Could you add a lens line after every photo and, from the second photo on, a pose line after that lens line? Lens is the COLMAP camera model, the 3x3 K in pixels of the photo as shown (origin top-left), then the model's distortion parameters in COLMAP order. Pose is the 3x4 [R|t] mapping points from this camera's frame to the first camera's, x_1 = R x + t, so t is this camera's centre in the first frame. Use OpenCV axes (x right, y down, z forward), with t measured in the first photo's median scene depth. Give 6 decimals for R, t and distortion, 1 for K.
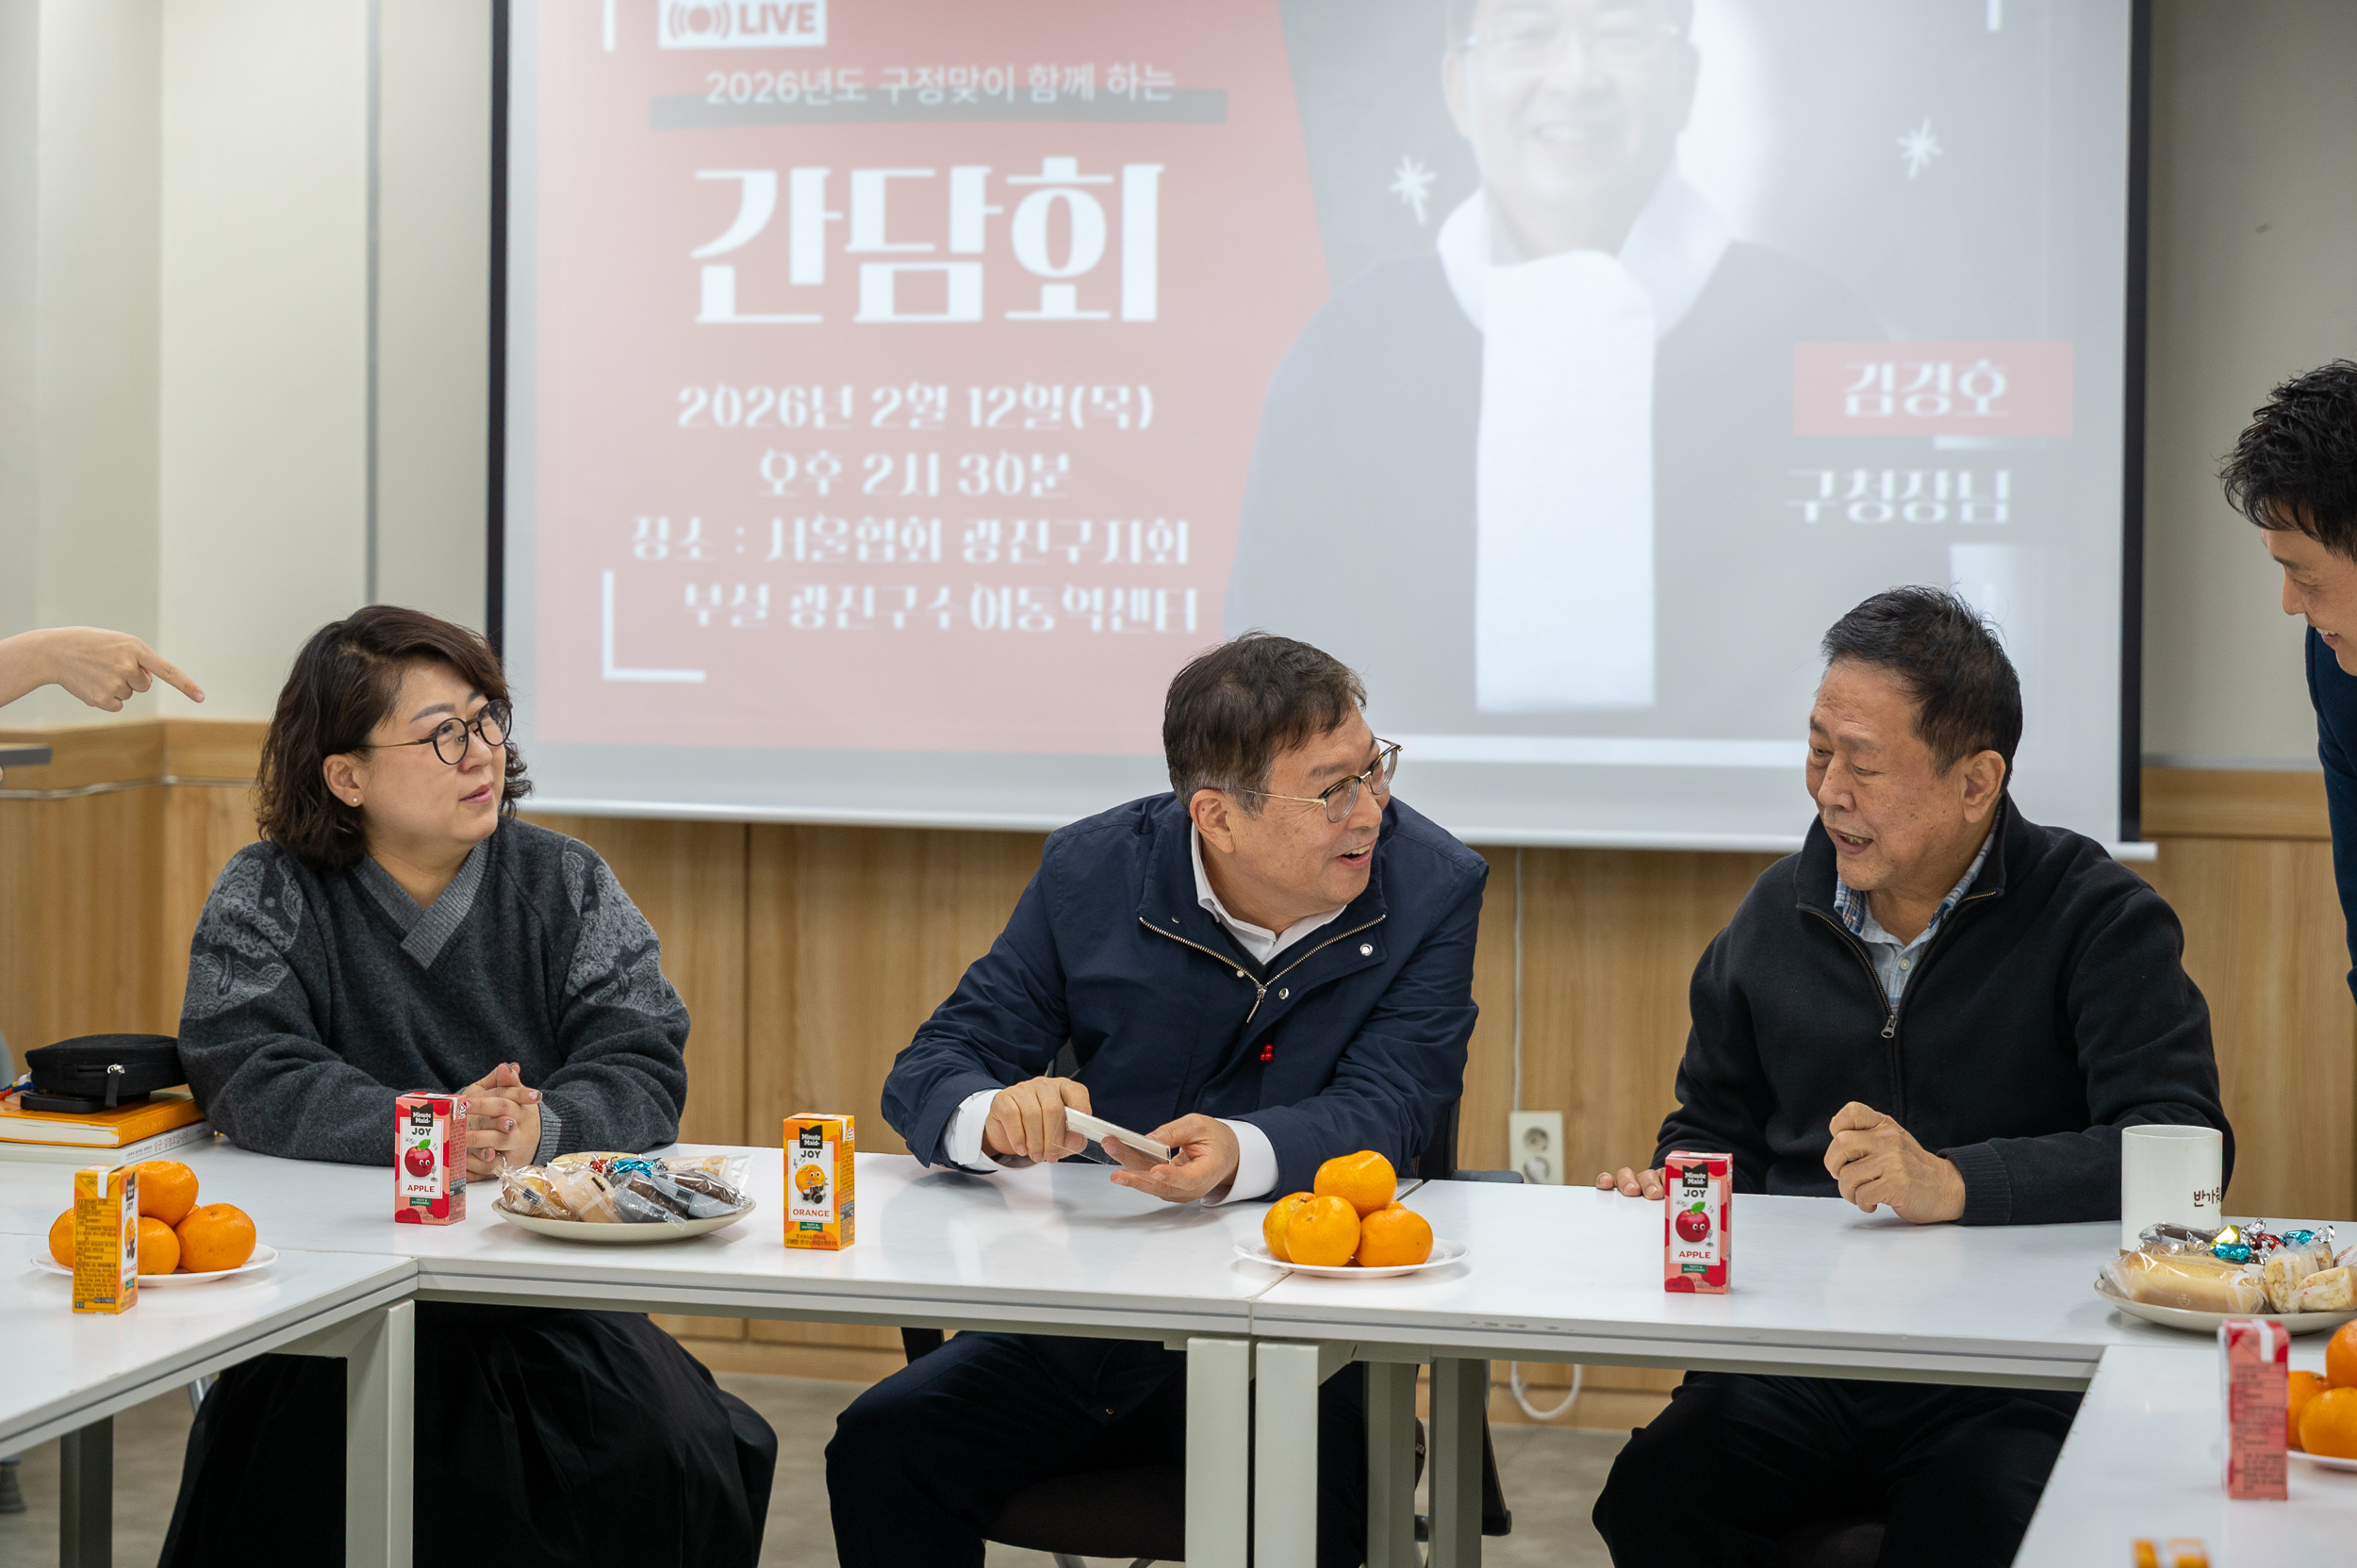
lens RADIAL K [[4949.8, 0, 1195.3], [0, 4949.8, 546.7], [0, 0, 1]] dist [0.015737, 0.000000]
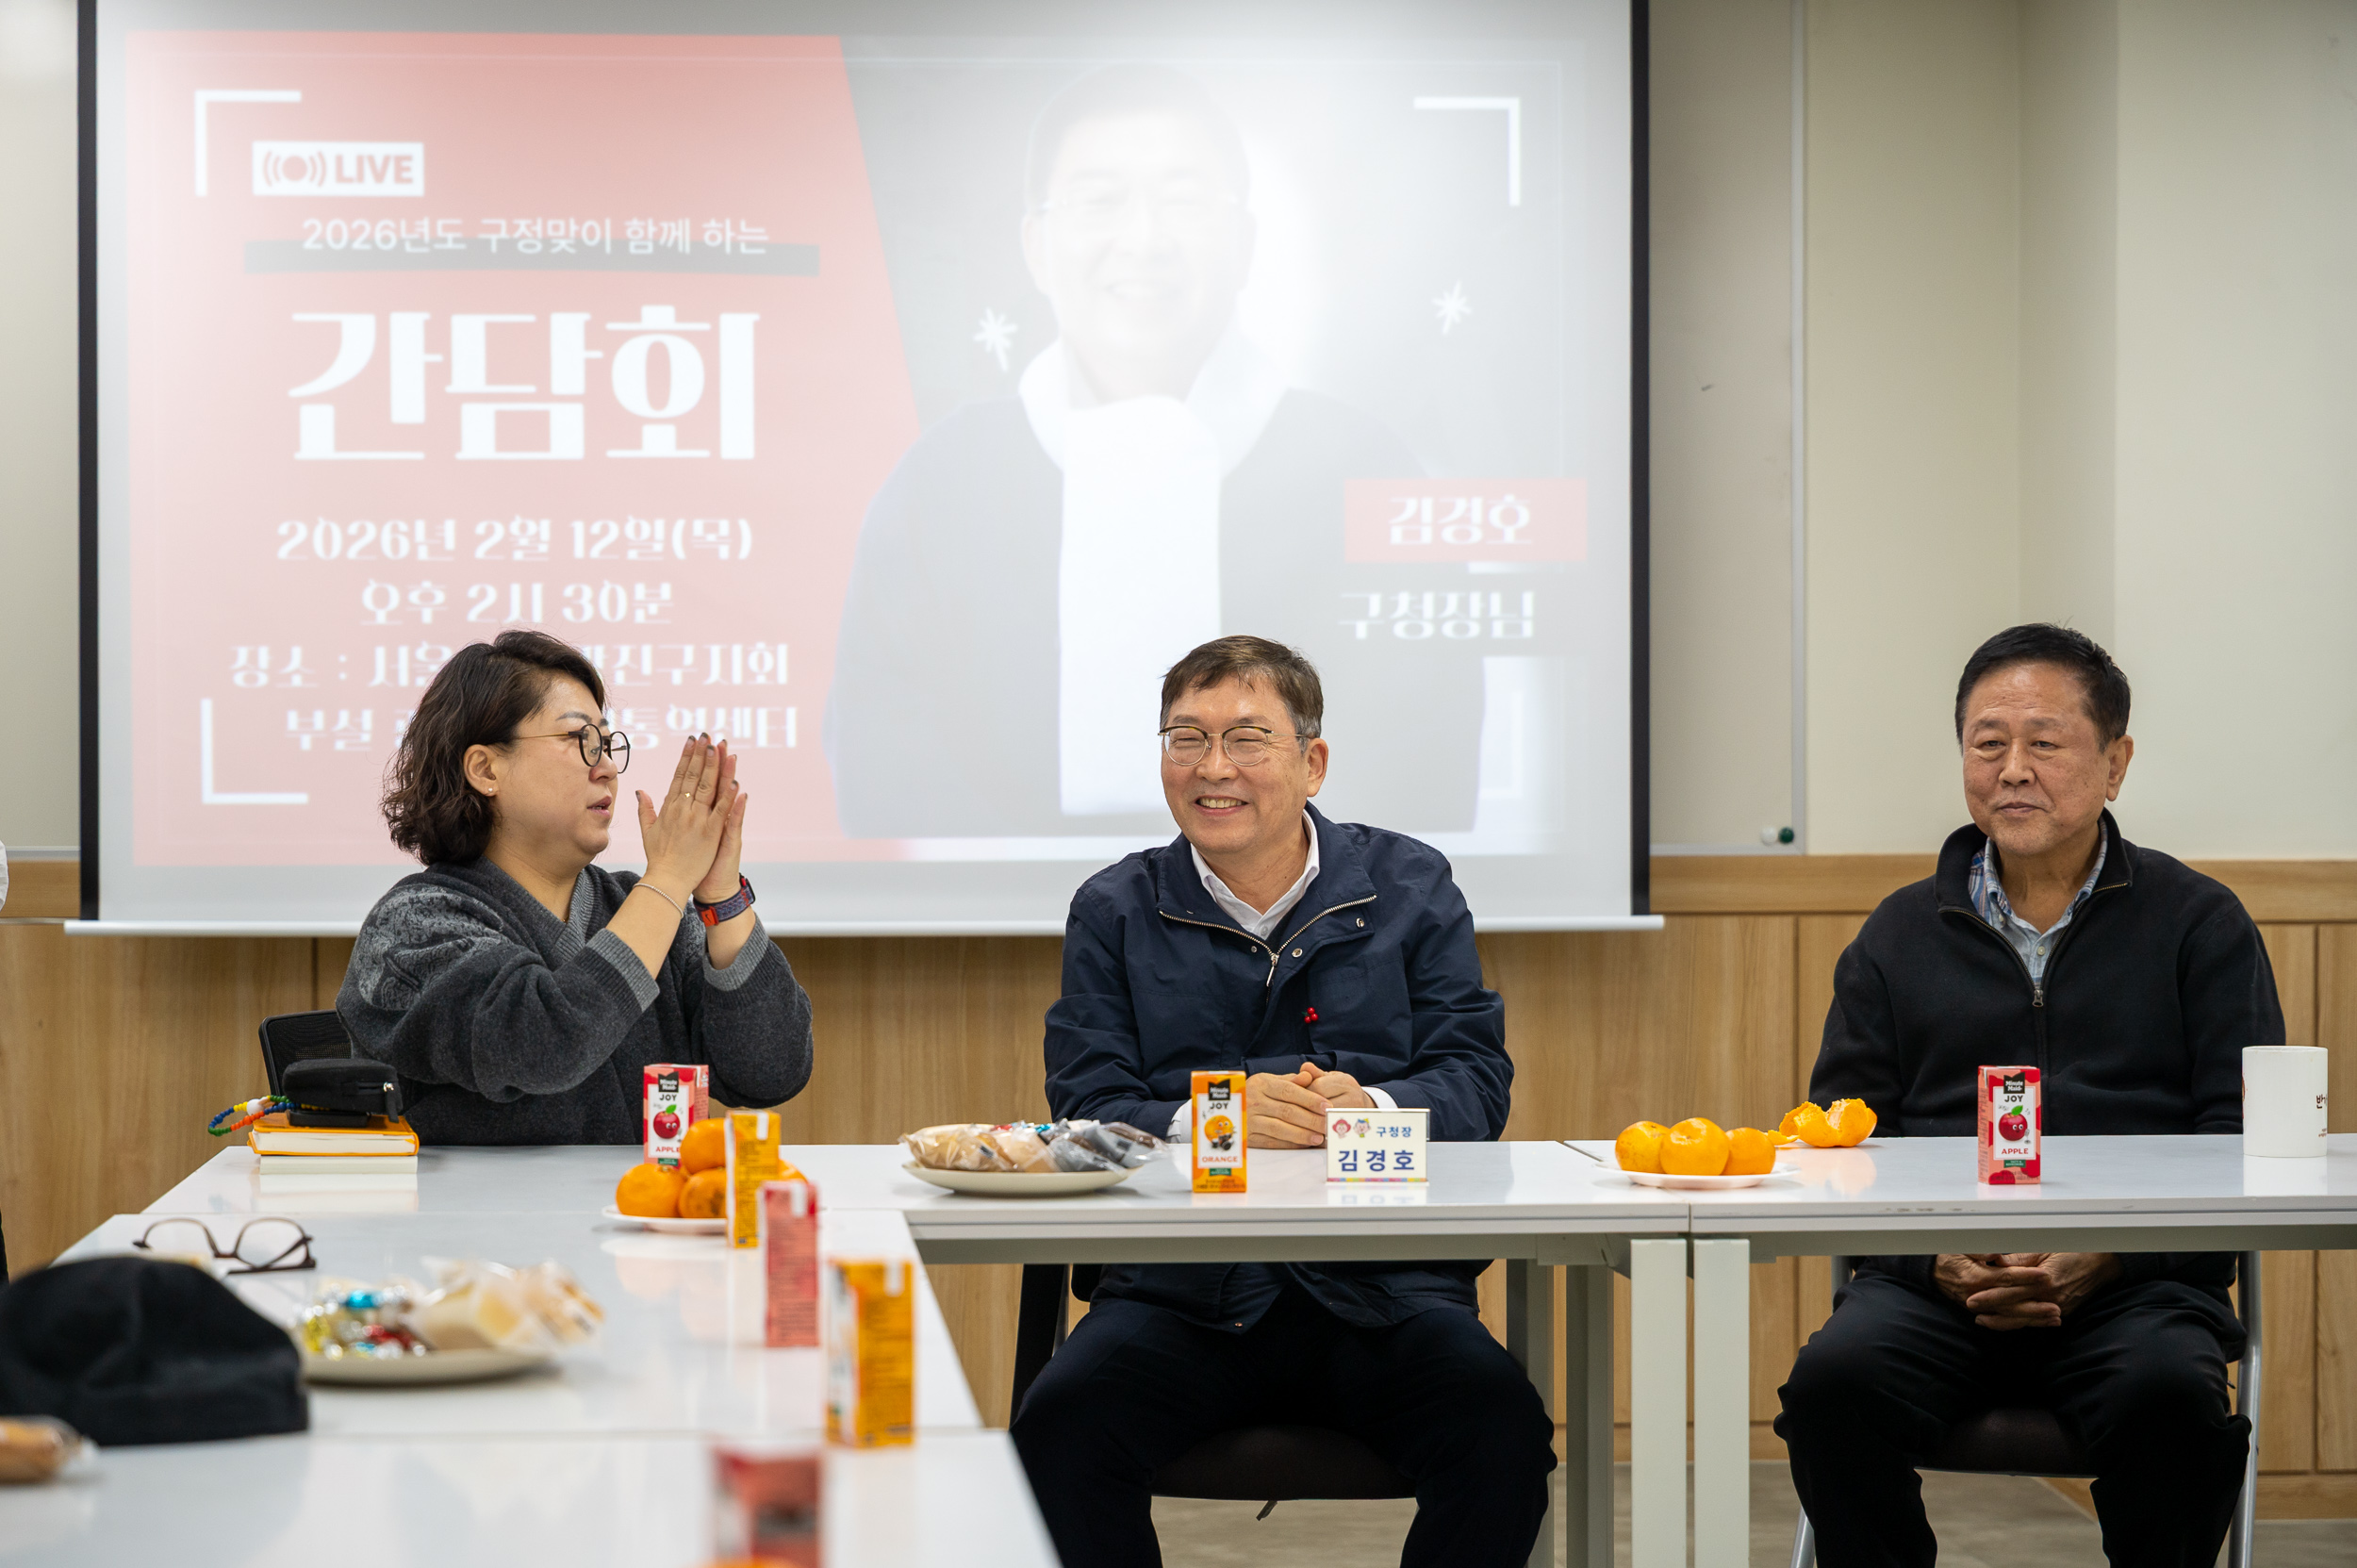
lens RADIAL K [[4613.2, 0, 1154.2], [0, 4613.2, 814.9], [0, 0, 1]] dist [0.010439, 0.000000]
pose [[0.943753, -0.013407, 0.330378, -0.257781], [0.016092, 0.999856, -0.005393, 0.038526], [-0.330258, 0.010406, 0.943833, 0.025977]]
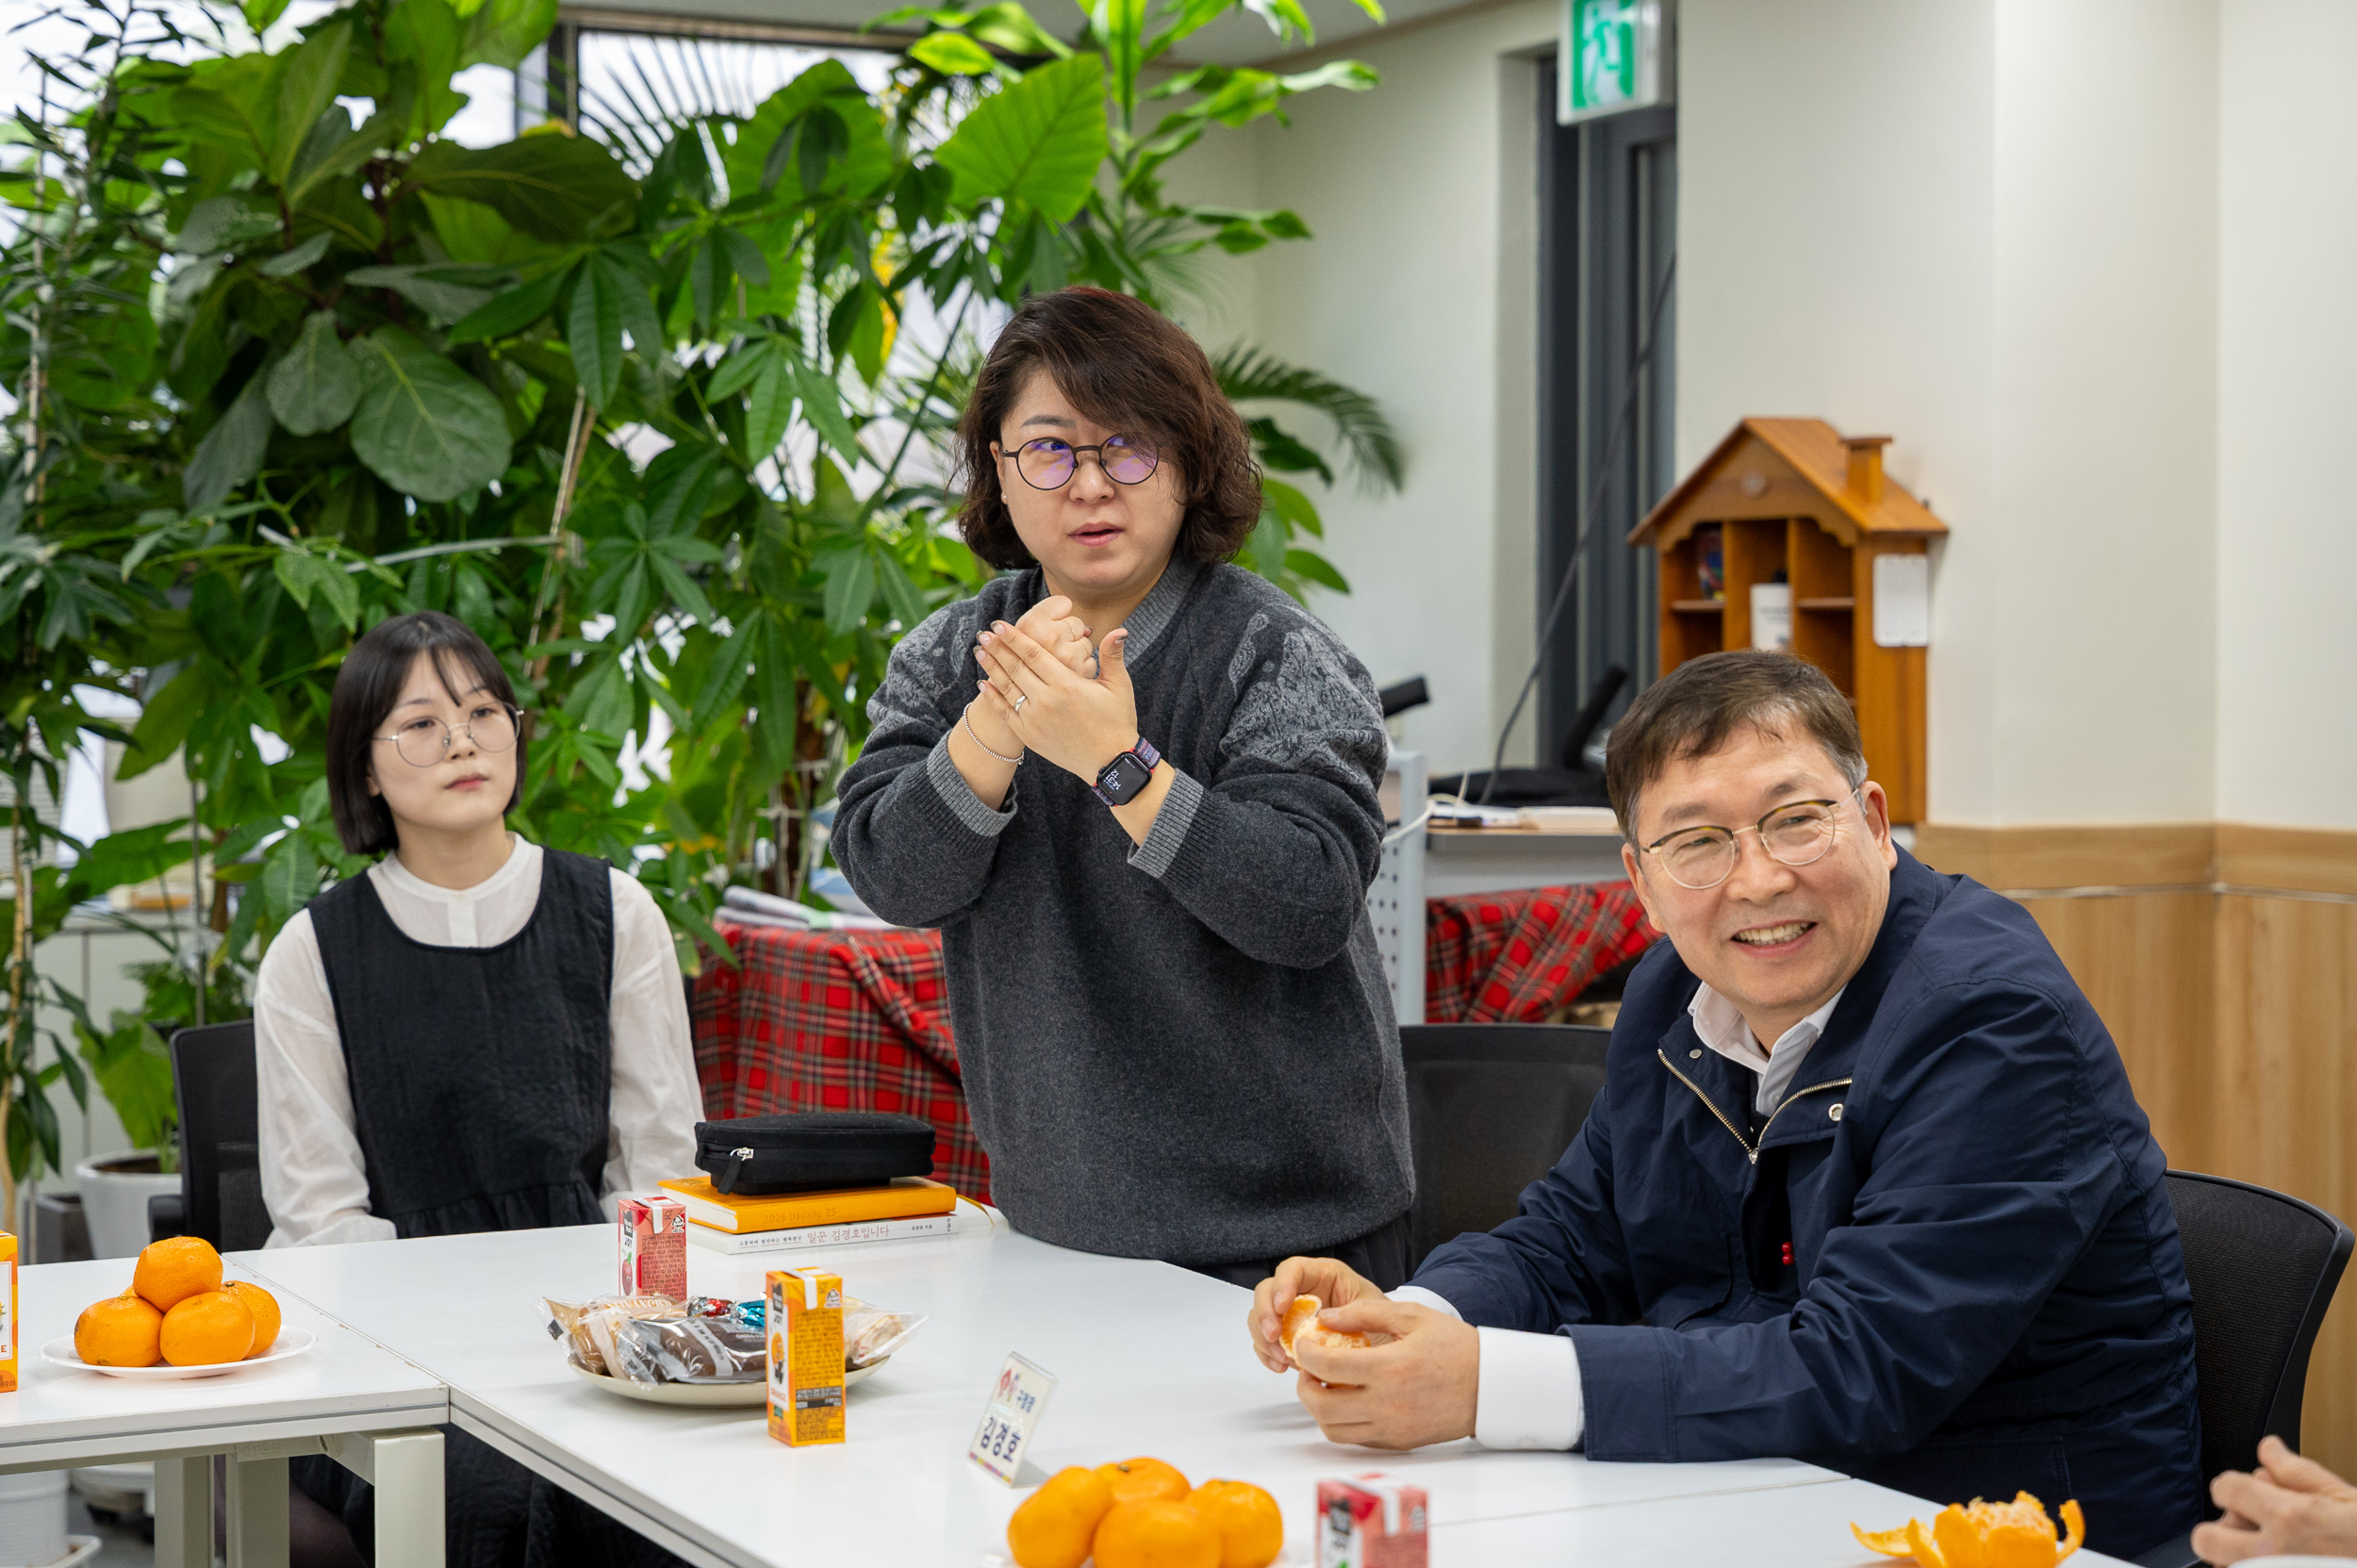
lens RADIAL K [[4063.4, 0, 1161.9], [0, 4063.4, 700.9], [0, 0, 1]] dist [0.032362, 0.000000]
pose [[0.650141, 0.000986, -0.759813, 0.269567], [-0.005051, 0.999983, -0.003024, 0.016484], [0.759797, 0.005804, 0.650135, 0.380439]]
